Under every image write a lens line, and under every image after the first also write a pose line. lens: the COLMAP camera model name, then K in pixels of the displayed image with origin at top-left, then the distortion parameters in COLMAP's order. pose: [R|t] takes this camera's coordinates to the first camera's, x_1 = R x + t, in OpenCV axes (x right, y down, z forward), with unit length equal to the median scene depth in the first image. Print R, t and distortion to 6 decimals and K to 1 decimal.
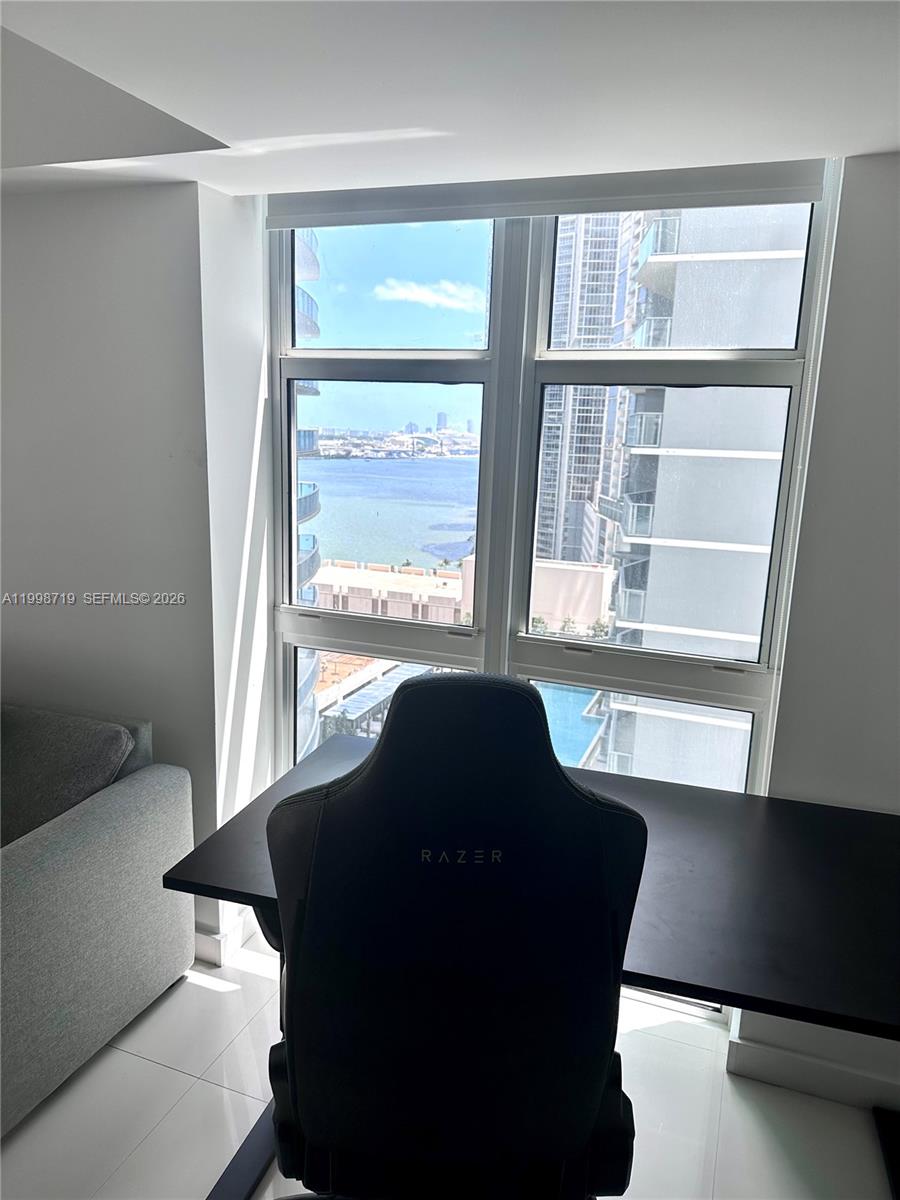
lens RADIAL K [[836.9, 0, 442.0], [0, 836.9, 611.0], [0, 0, 1]] dist [0.067751, -0.000474]
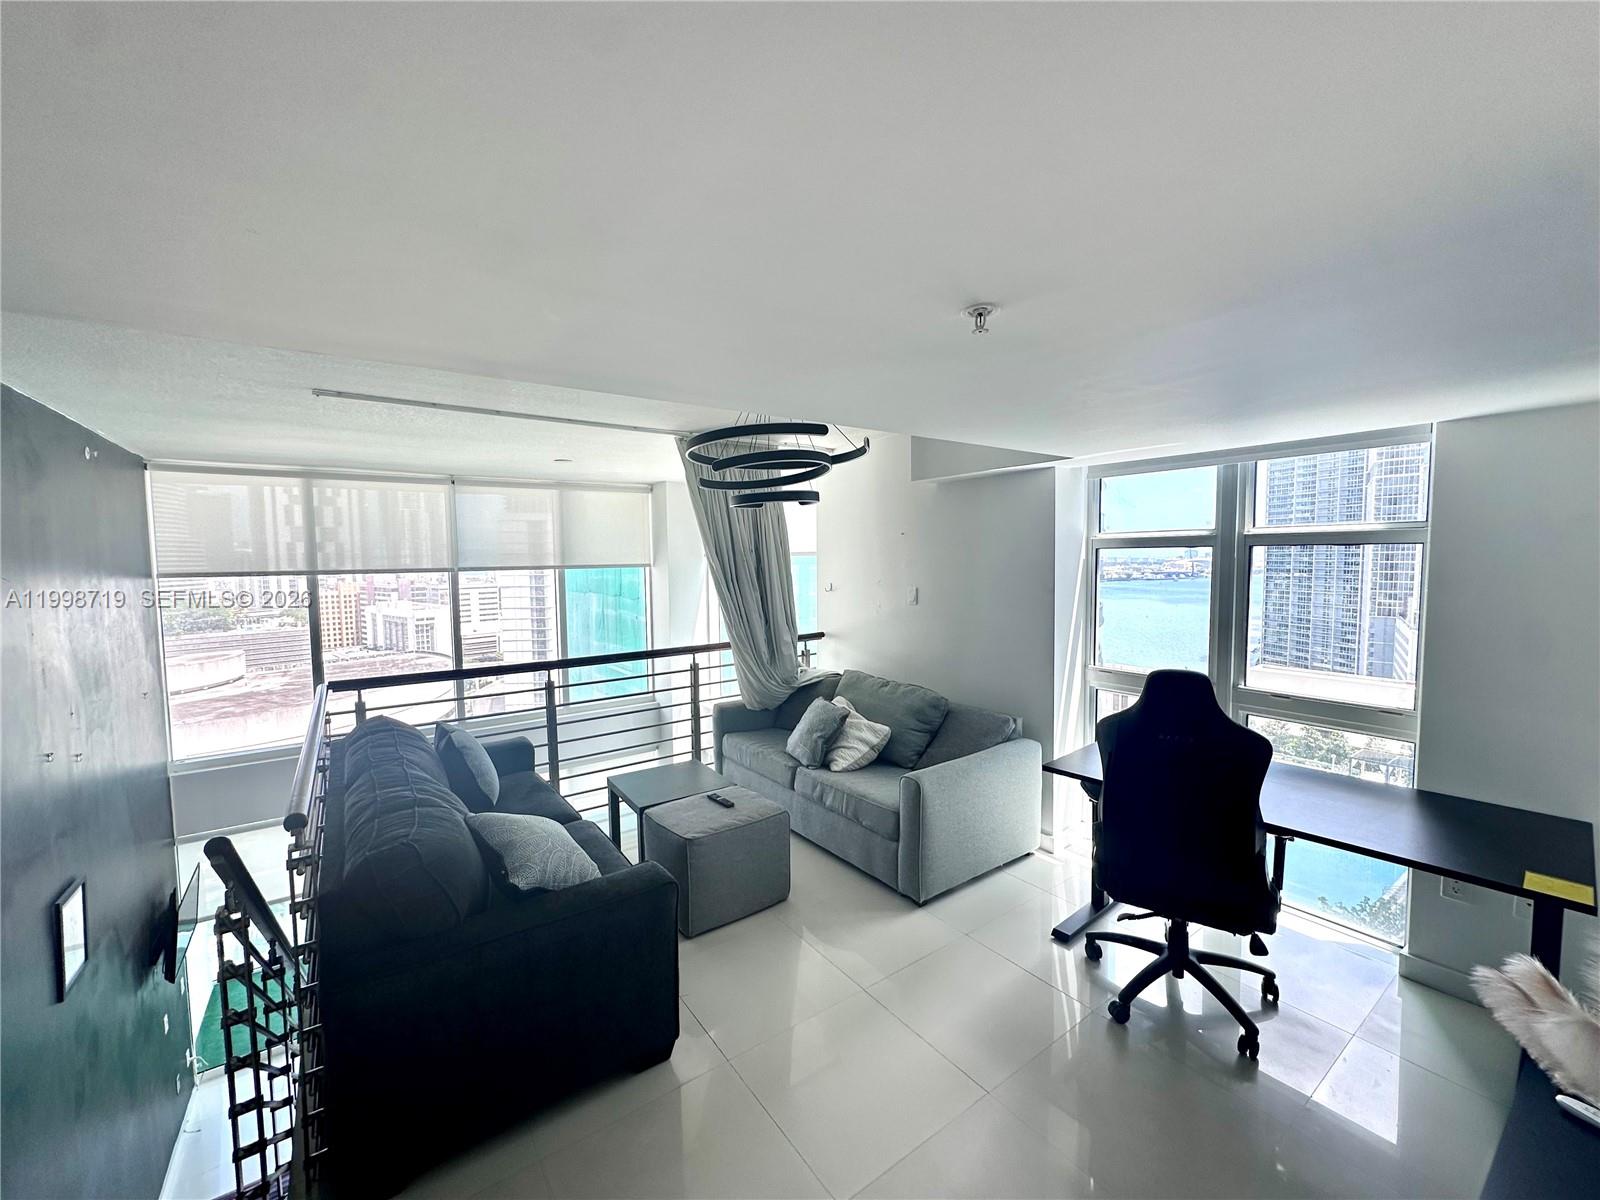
lens RADIAL K [[643.5, 0, 799.8], [0, 643.5, 596.9], [0, 0, 1]] dist [-0.002683, 0.000418]
pose [[0.834856, -0.010601, -0.550367, 0.064481], [-0.076518, 0.987873, -0.135100, 0.089331], [0.545125, 0.154902, 0.823920, -0.591399]]
